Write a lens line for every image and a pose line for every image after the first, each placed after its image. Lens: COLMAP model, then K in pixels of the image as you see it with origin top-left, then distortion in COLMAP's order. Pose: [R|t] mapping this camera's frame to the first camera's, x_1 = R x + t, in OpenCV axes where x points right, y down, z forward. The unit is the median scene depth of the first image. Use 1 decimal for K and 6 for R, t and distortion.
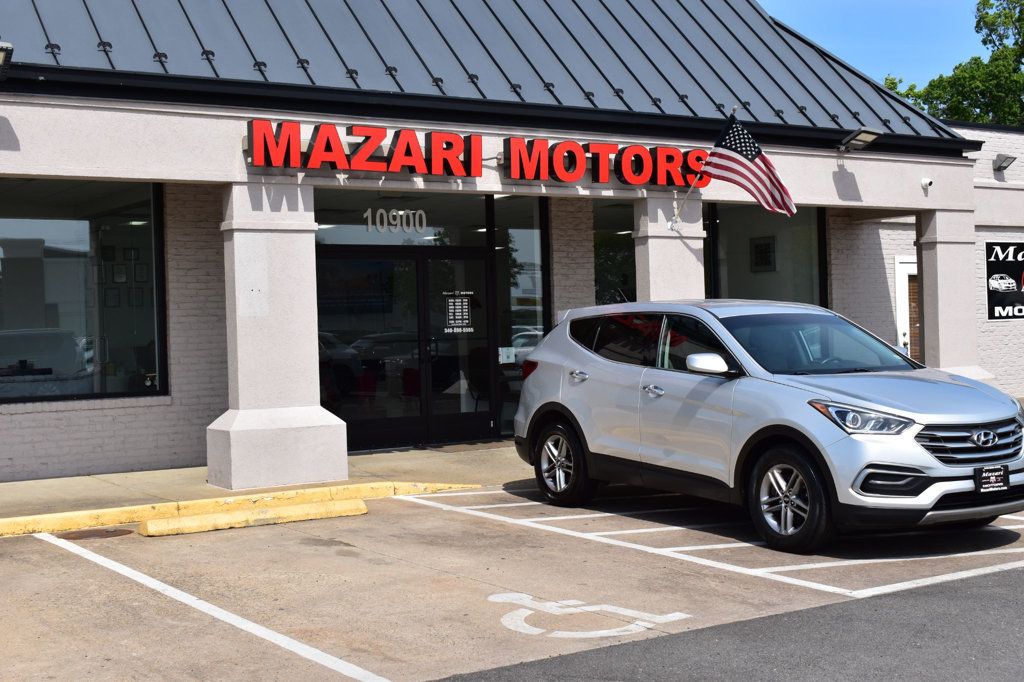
lens RADIAL K [[1398.3, 0, 512.0], [0, 1398.3, 341.0], [0, 0, 1]] dist [-0.032286, -0.042555]
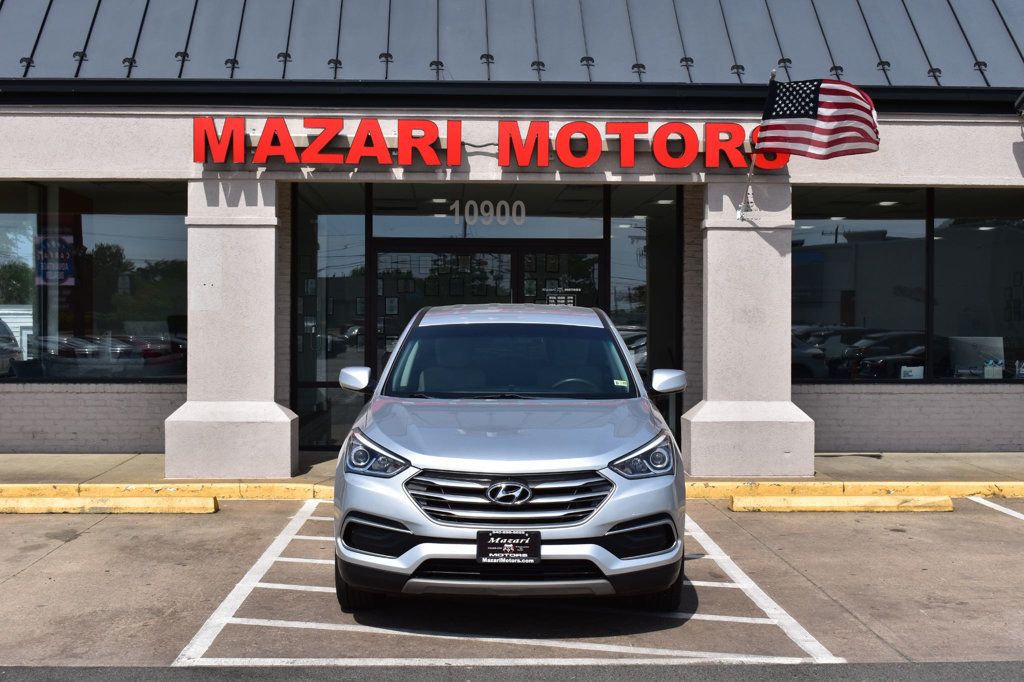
lens RADIAL K [[1398.3, 0, 512.0], [0, 1398.3, 341.0], [0, 0, 1]] dist [-0.032286, -0.042555]
pose [[0.850136, 0.036046, -0.525329, 0.535901], [-0.031300, 0.999349, 0.017918, -0.020251], [0.525633, 0.001211, 0.850711, 0.247958]]
